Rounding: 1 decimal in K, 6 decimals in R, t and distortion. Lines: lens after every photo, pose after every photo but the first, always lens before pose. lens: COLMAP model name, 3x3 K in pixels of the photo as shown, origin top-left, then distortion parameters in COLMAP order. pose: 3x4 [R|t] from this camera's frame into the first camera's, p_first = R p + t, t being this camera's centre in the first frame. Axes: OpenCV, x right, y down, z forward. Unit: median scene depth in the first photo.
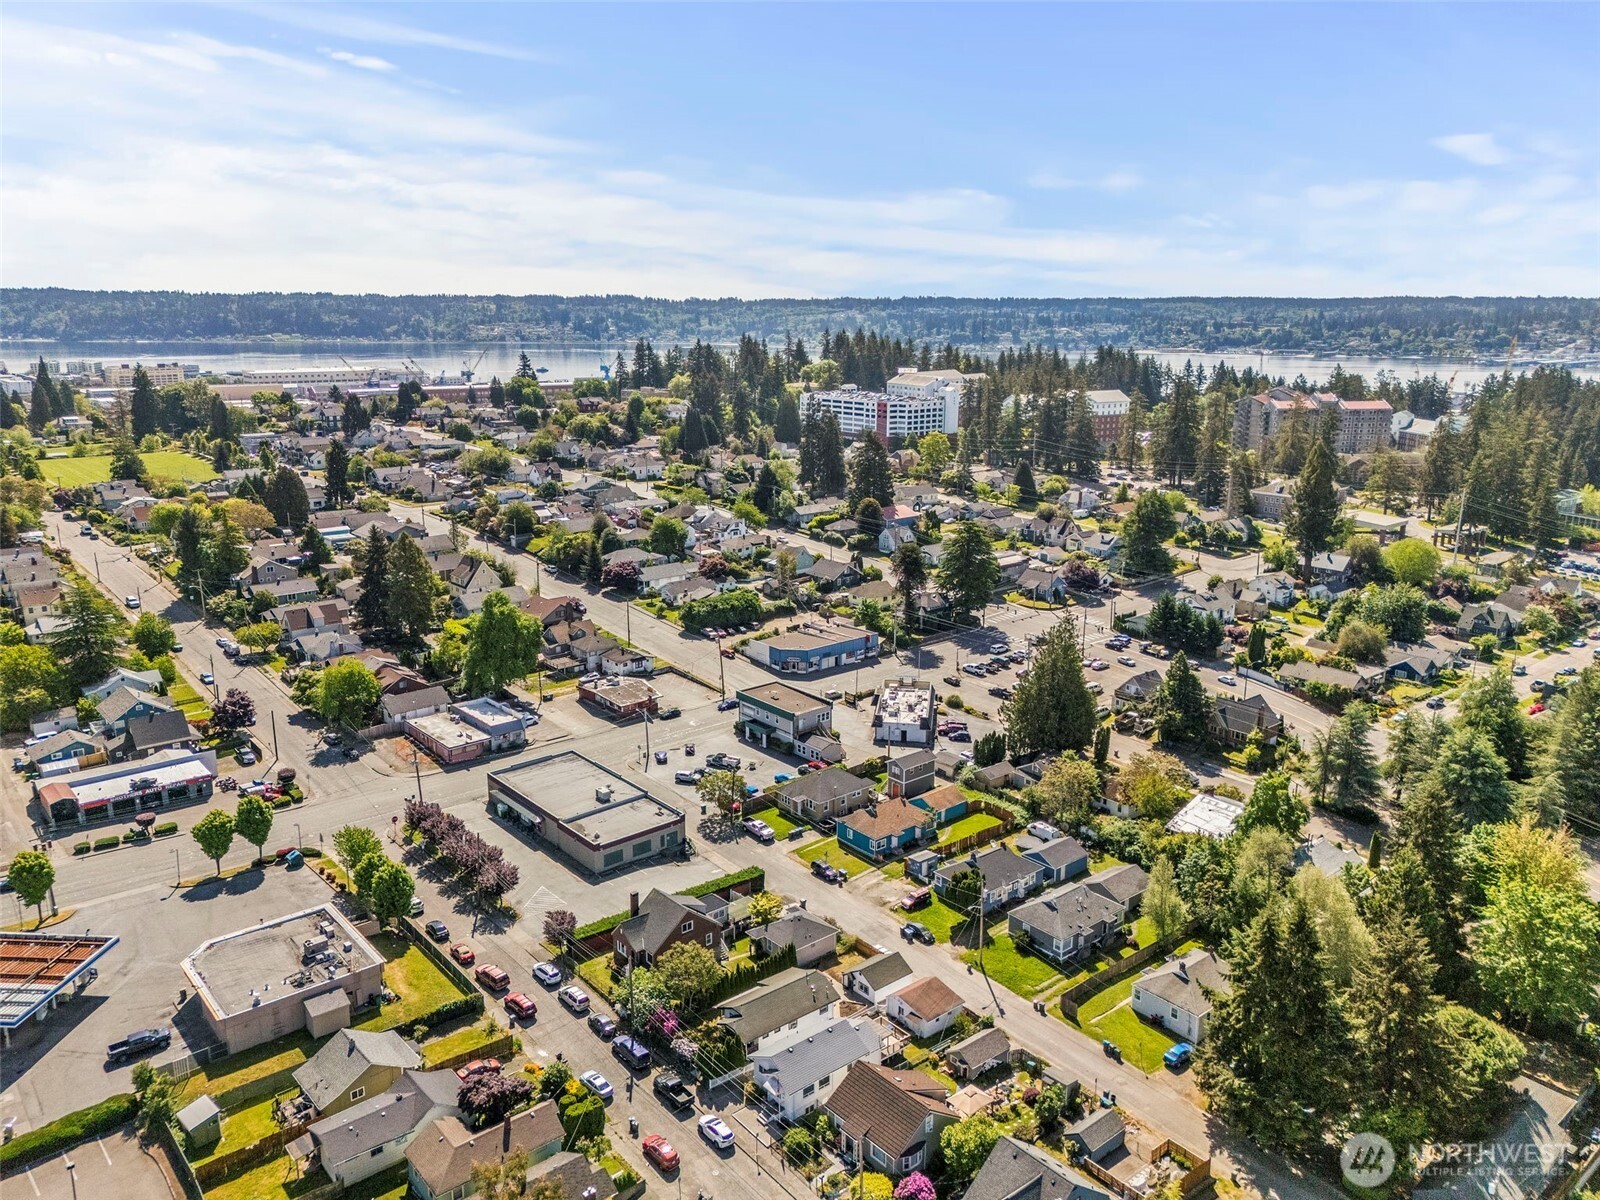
lens RADIAL K [[1194.7, 0, 800.0], [0, 1194.7, 600.0], [0, 0, 1]] dist [0.090866, -0.079615]
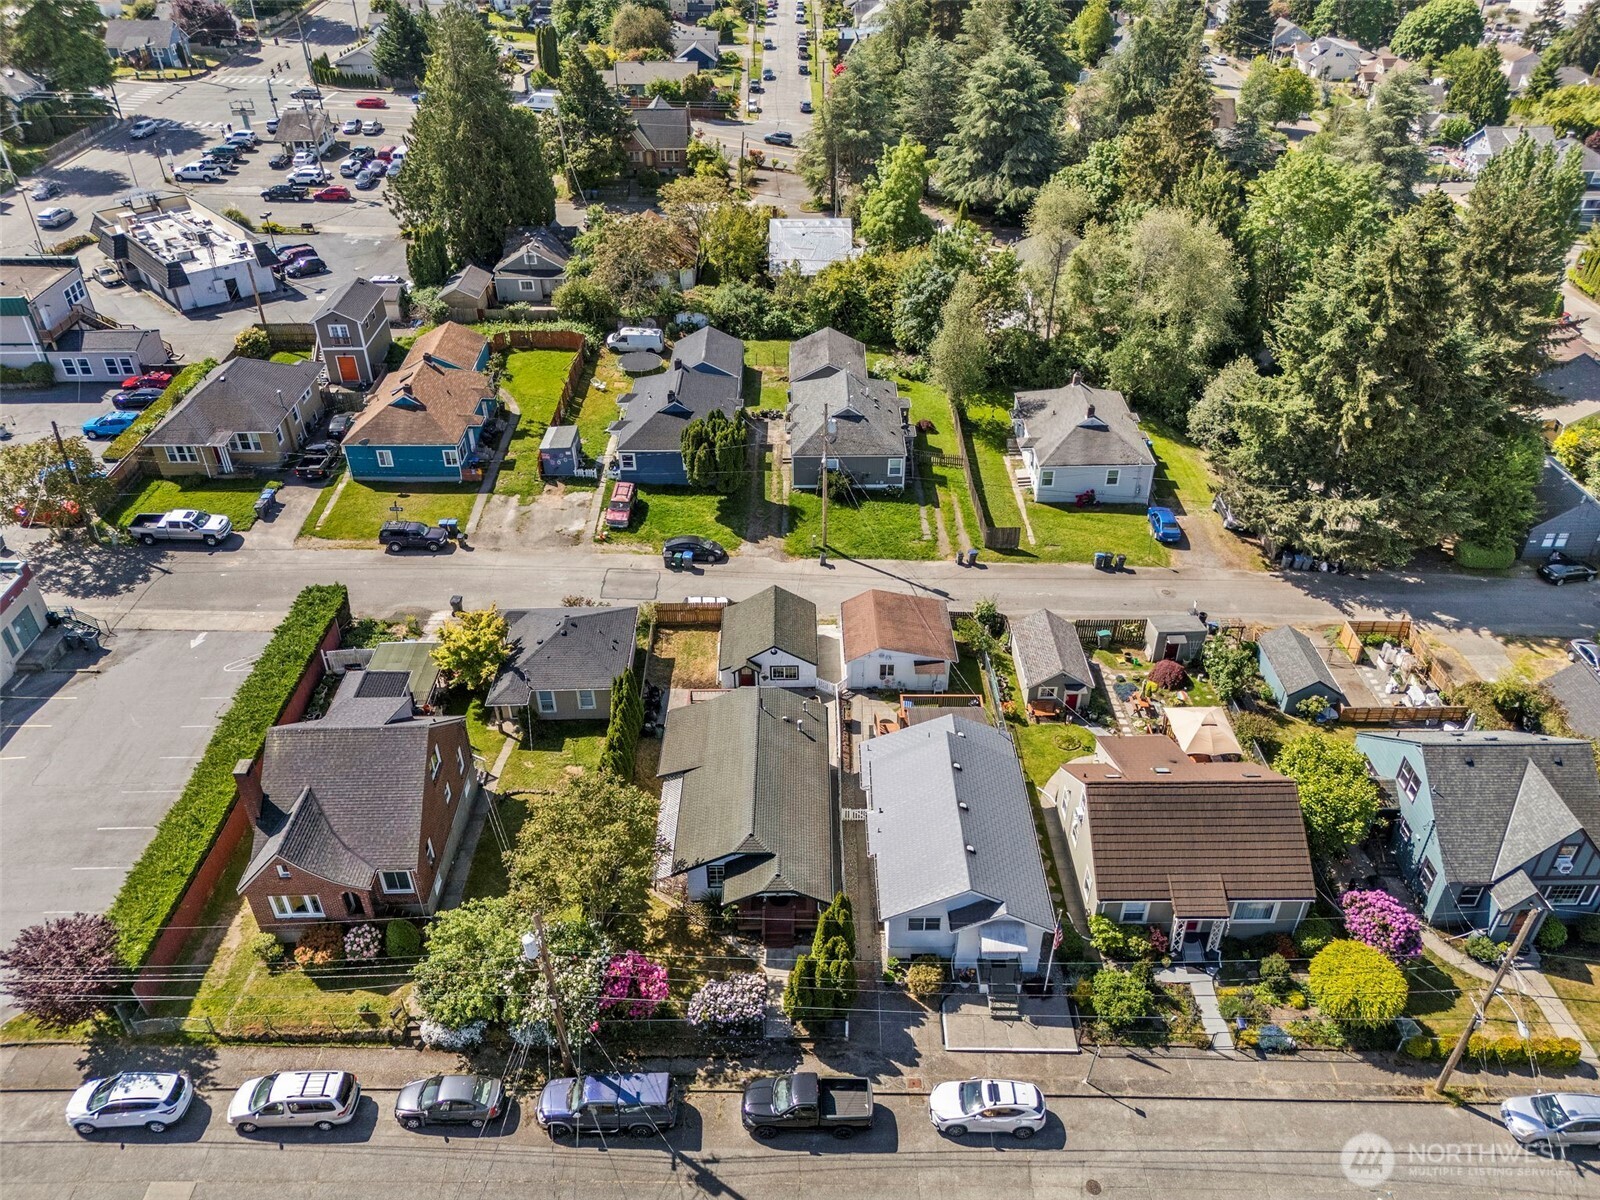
lens RADIAL K [[1199.7, 0, 799.0], [0, 1199.7, 597.1], [0, 0, 1]] dist [0.066561, -0.044291]
pose [[0.638986, -0.443954, 0.628174, -0.205516], [0.195011, 0.883455, 0.426003, 0.068069], [-0.744089, -0.149709, 0.651091, 0.566958]]
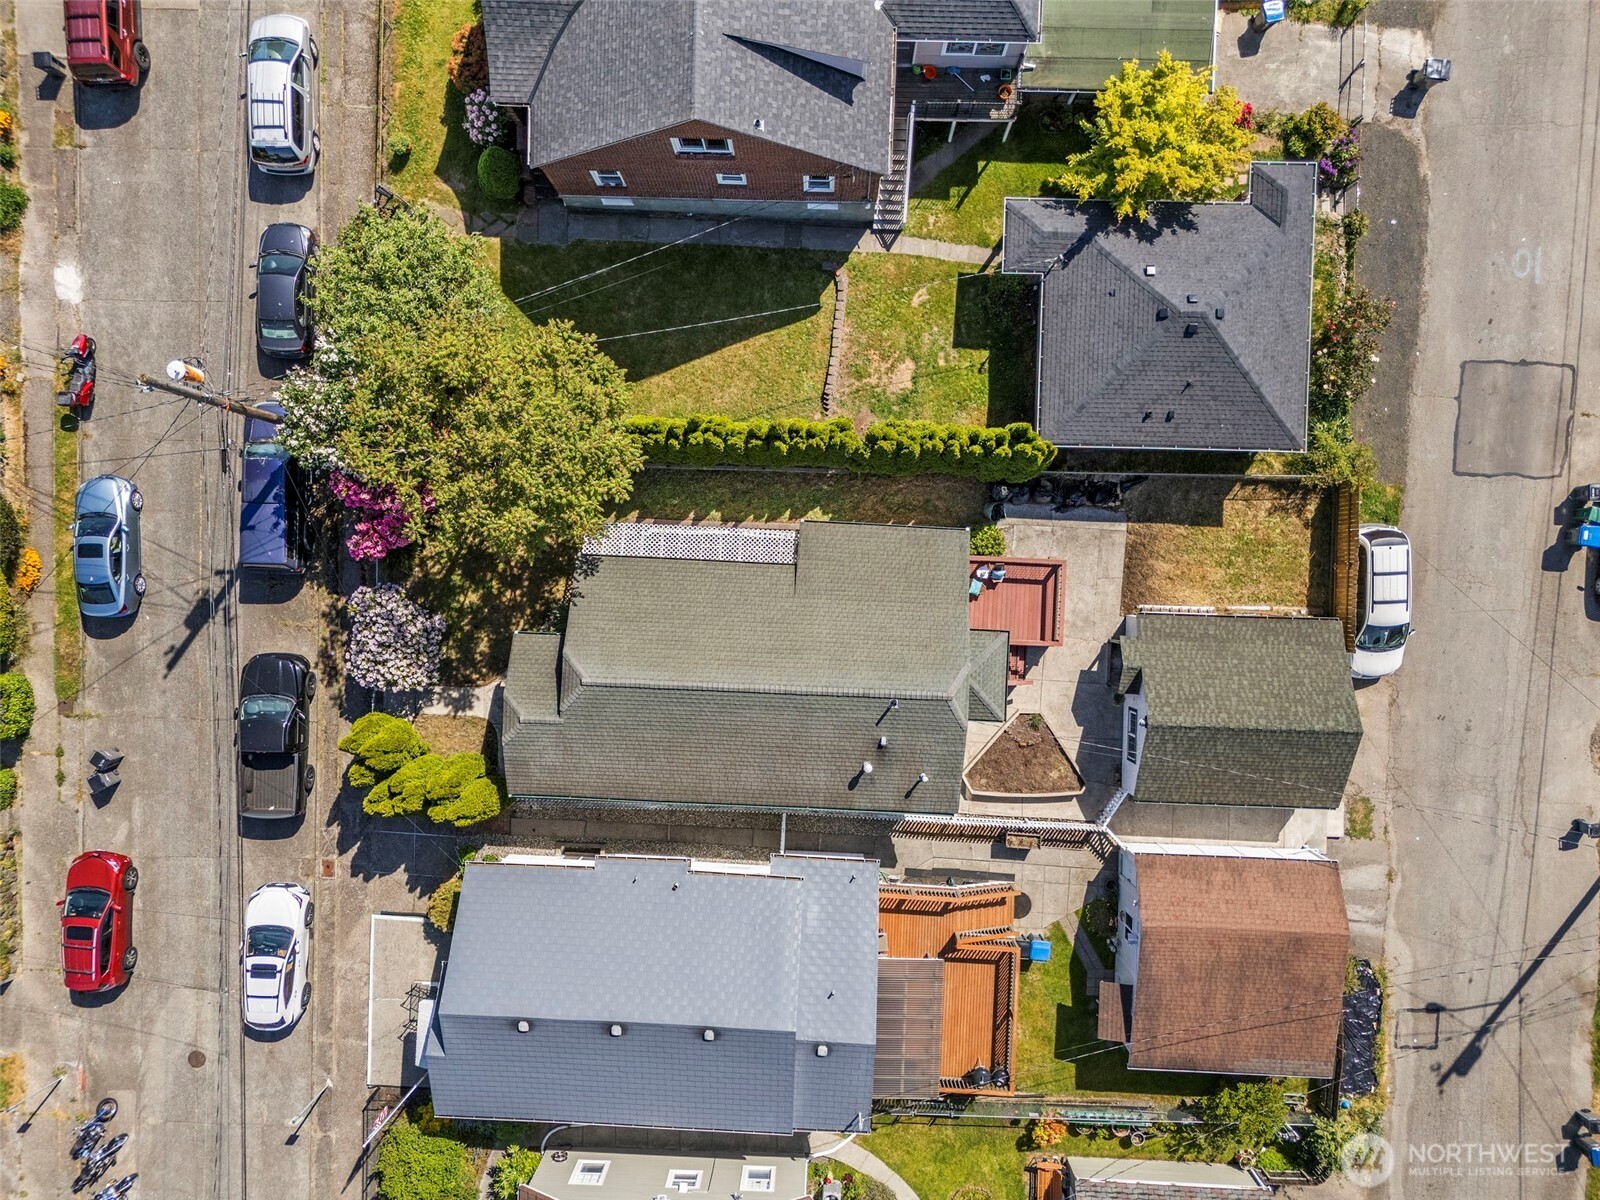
lens RADIAL K [[1194.7, 0, 800.0], [0, 1194.7, 600.0], [0, 0, 1]] dist [0.090866, -0.079615]
pose [[0.742404, 0.669853, -0.011579, -0.016558], [-0.140197, 0.172235, 0.975028, 0.052822], [0.655120, -0.722241, 0.221779, 0.768489]]
